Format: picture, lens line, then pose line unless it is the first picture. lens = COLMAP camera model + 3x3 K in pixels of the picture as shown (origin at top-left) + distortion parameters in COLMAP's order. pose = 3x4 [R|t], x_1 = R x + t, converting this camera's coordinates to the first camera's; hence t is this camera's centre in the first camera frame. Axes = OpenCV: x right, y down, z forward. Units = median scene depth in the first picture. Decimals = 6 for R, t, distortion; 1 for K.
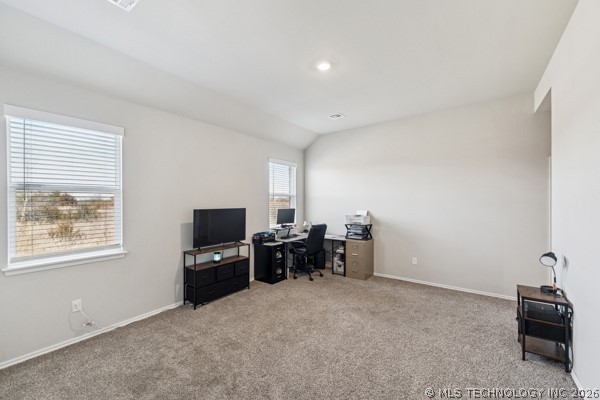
lens RADIAL K [[245.0, 0, 297.4], [0, 245.0, 197.3], [0, 0, 1]] dist [0.000444, -0.000158]
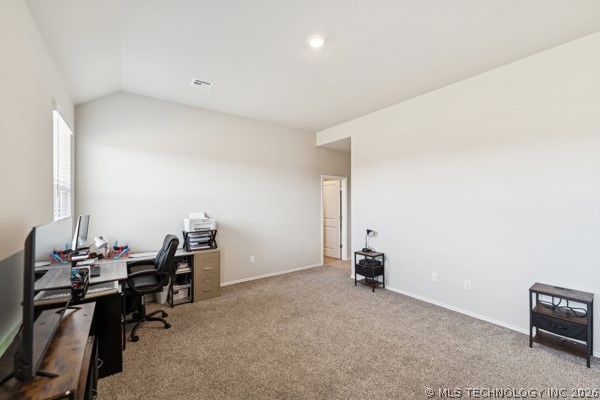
lens RADIAL K [[246.4, 0, 300.0], [0, 246.4, 200.0], [0, 0, 1]] dist [0.000289, -0.000052]
pose [[0.285699, 0.005399, 0.958304, -0.504854], [-0.016062, 0.999871, -0.000845, 0.007875], [-0.958185, -0.015151, 0.285748, 0.554506]]
